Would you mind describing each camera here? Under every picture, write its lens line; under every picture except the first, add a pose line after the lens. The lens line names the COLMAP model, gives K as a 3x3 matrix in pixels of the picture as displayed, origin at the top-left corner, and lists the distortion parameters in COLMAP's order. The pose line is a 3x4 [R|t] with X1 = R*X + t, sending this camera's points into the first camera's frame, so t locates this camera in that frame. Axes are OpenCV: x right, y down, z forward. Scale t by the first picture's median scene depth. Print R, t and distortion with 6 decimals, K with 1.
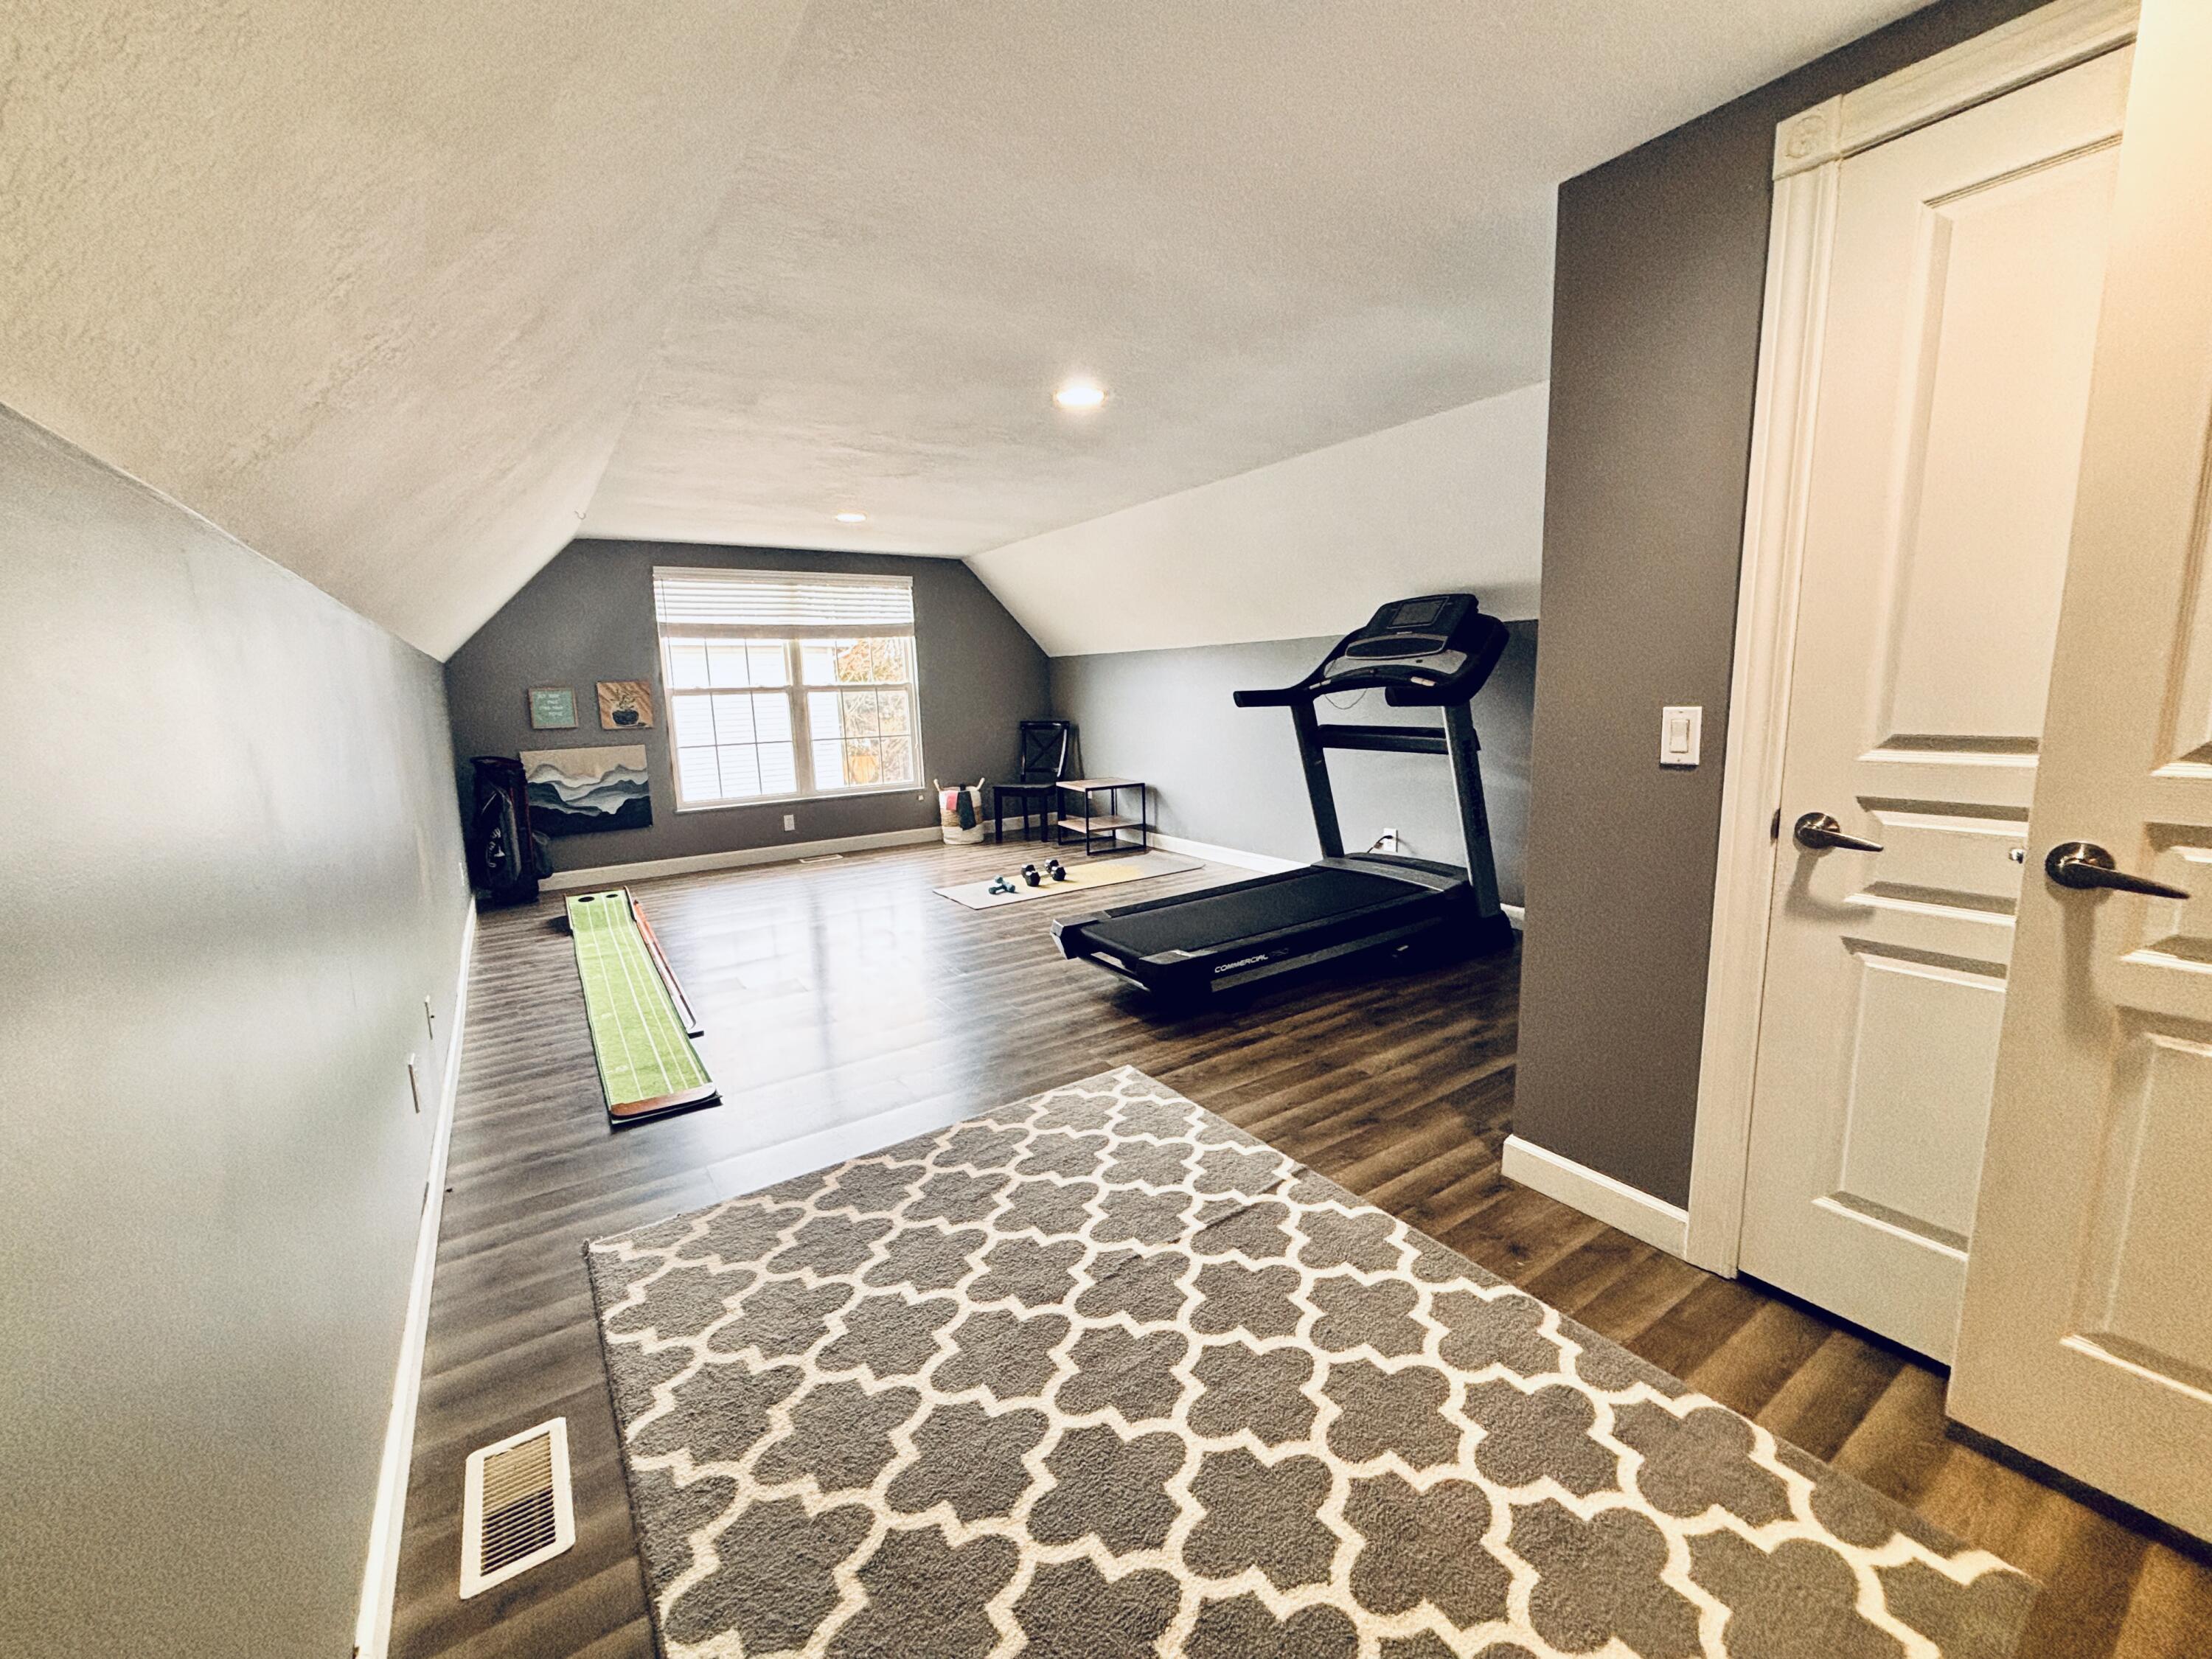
lens RADIAL K [[895.5, 0, 1118.7], [0, 895.5, 846.4], [0, 0, 1]] dist [-0.000673, -0.000079]
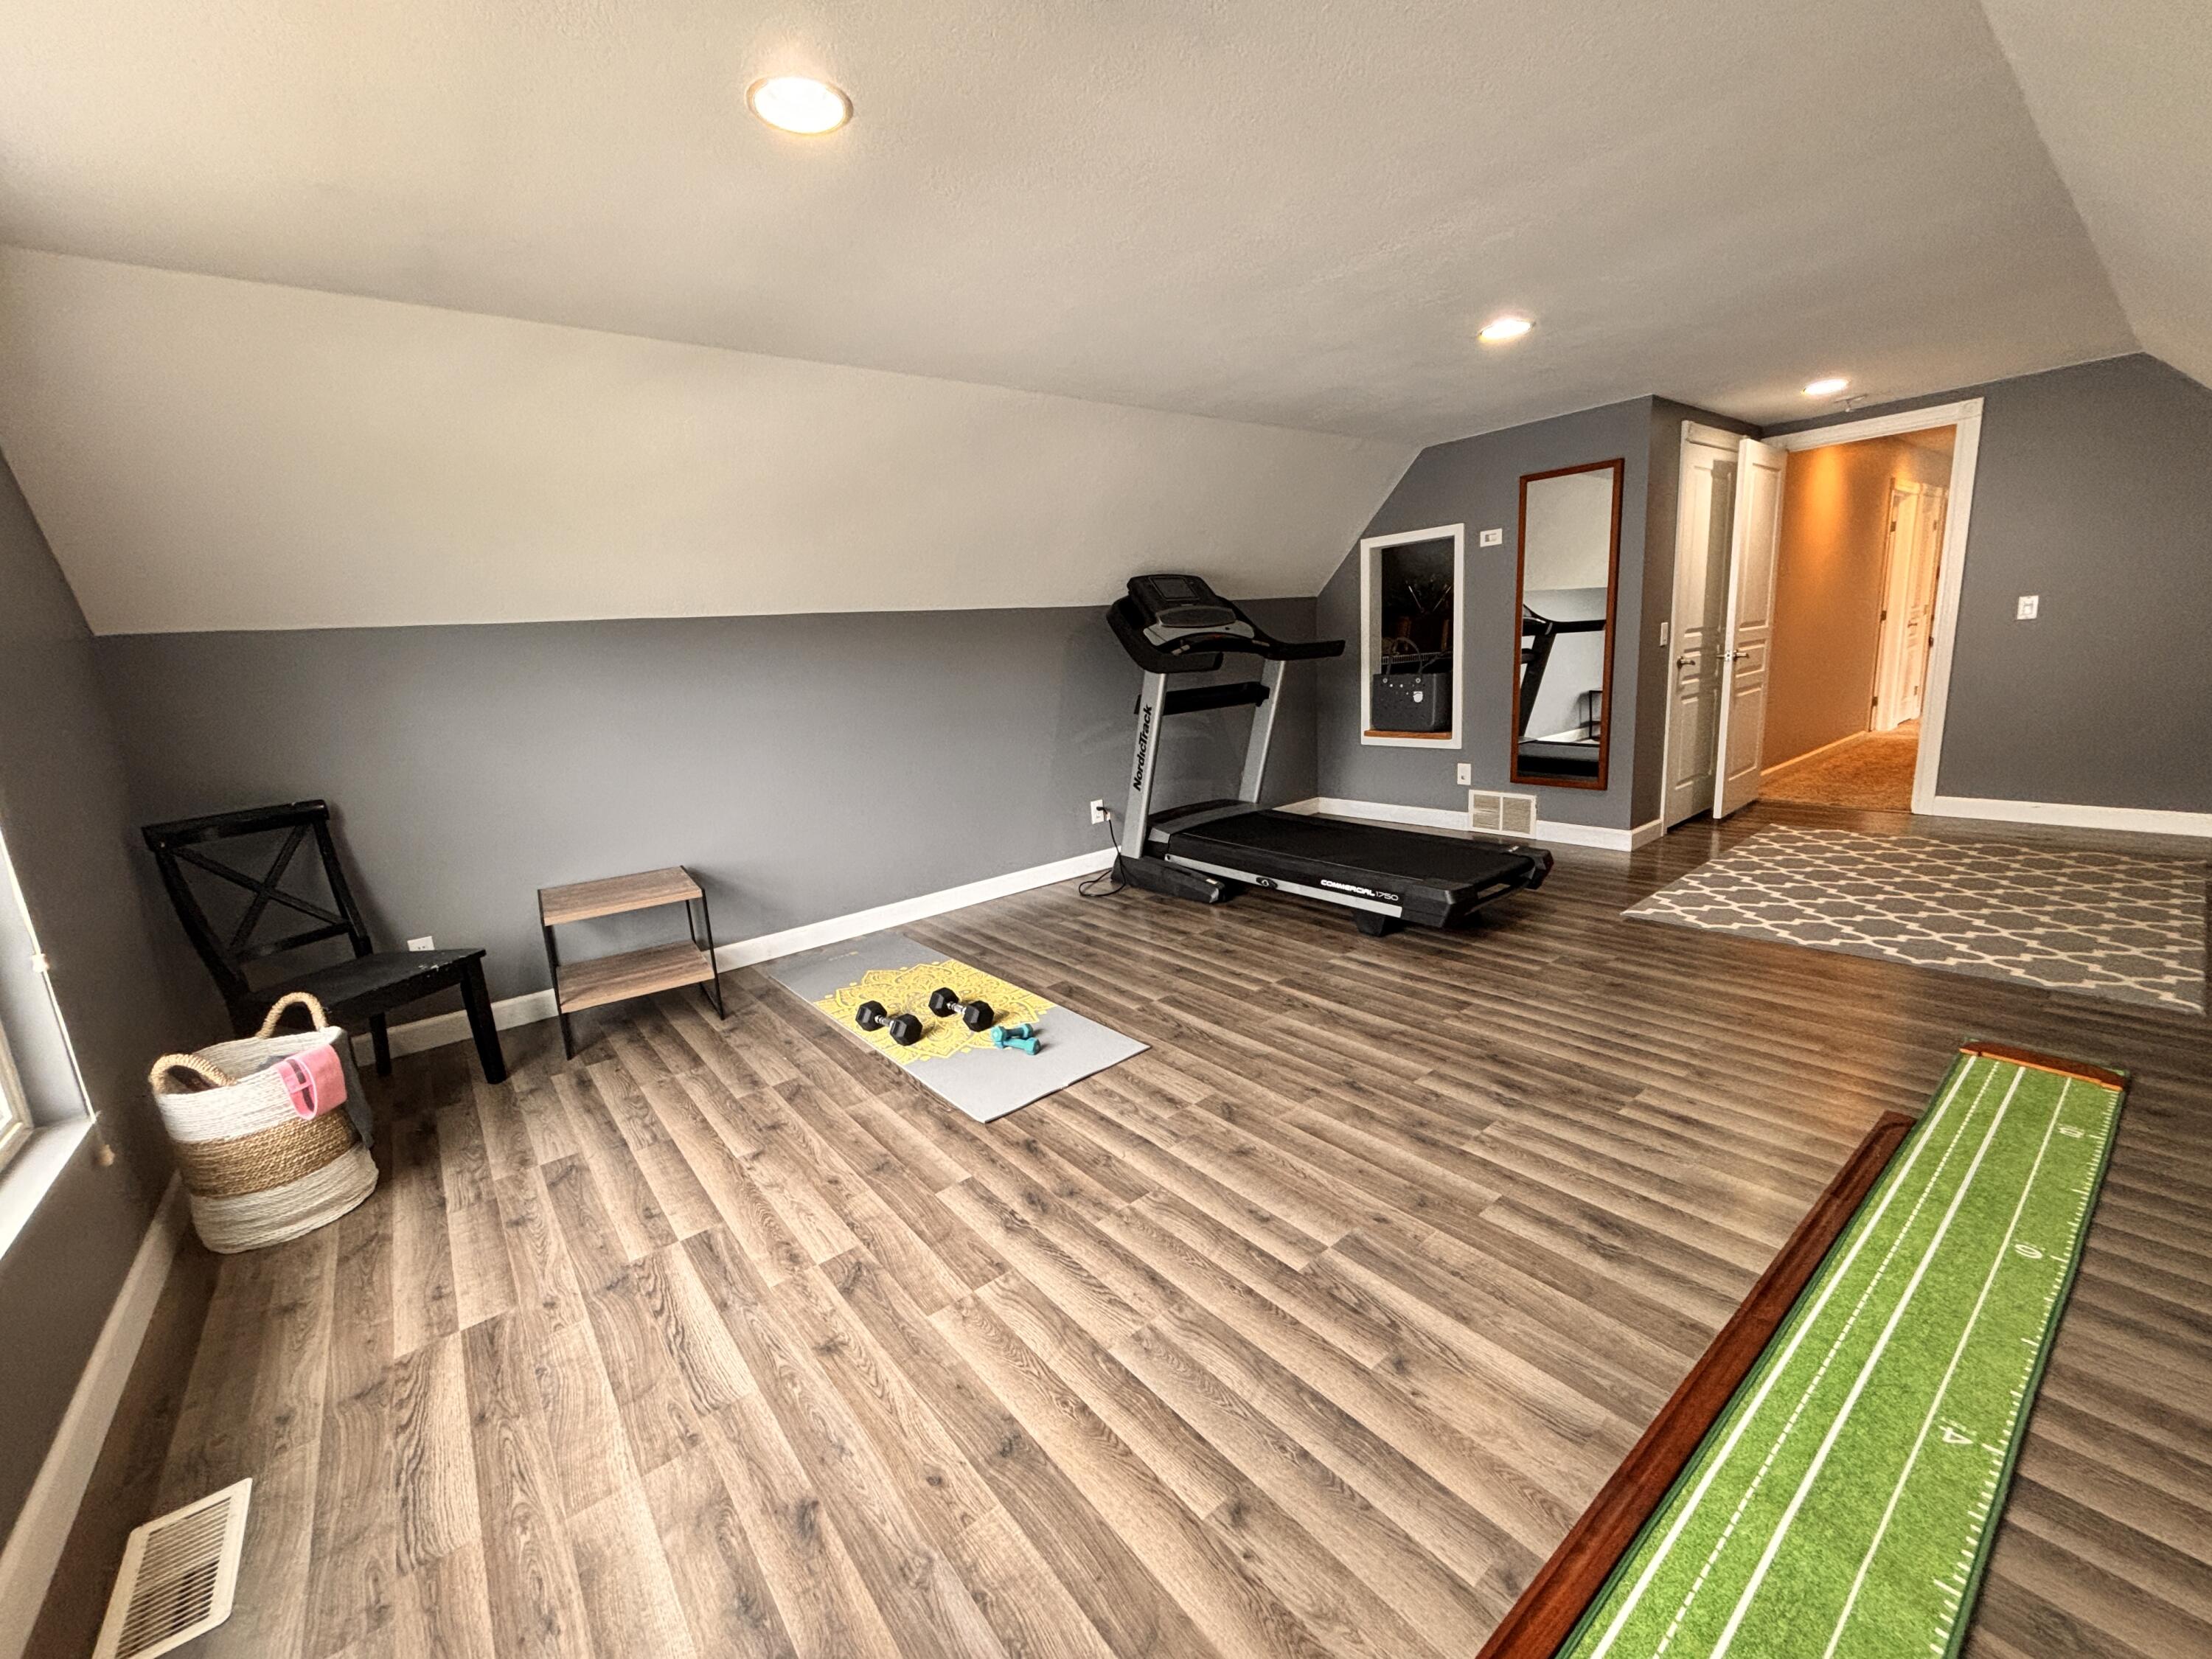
lens RADIAL K [[895.5, 0, 1118.7], [0, 895.5, 846.4], [0, 0, 1]] dist [-0.000673, -0.000079]
pose [[-0.085066, -0.166882, 0.982300, -1.541061], [0.254790, 0.949452, 0.183366, -0.341547], [-0.963248, 0.265879, -0.038246, 2.280046]]
